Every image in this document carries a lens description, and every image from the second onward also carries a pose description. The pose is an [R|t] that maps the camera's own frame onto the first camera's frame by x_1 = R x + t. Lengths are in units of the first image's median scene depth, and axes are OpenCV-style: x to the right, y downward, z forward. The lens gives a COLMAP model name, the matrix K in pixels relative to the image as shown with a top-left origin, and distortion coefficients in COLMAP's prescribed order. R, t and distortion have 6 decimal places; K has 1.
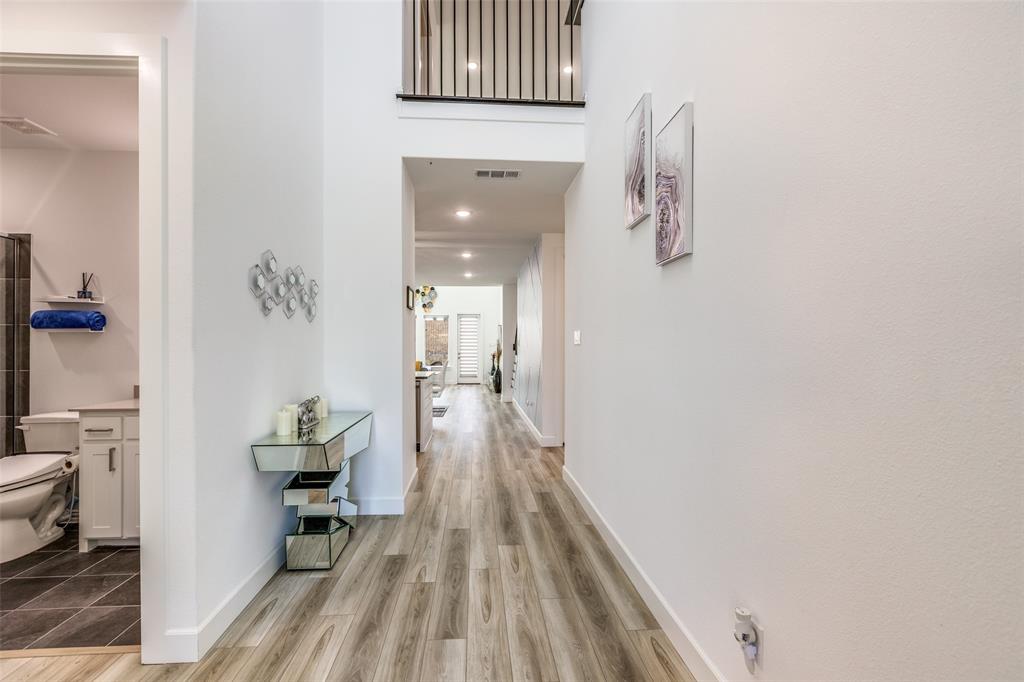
lens RADIAL K [[459.0, 0, 507.0], [0, 459.0, 344.3], [0, 0, 1]] dist [-0.003904, -0.000857]
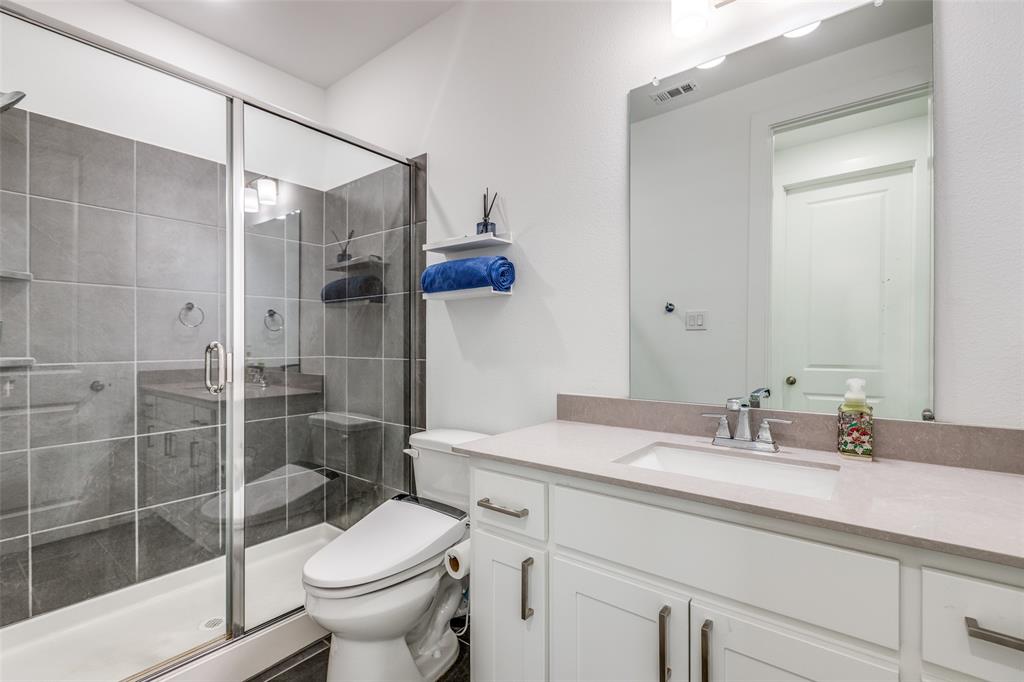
lens RADIAL K [[465.9, 0, 506.8], [0, 465.9, 349.1], [0, 0, 1]] dist [0.000320, -0.000412]
pose [[0.742478, 0.005690, -0.669847, -0.526114], [0.001290, 0.999950, 0.009923, 0.035268], [0.669869, -0.008232, 0.742433, 0.597875]]
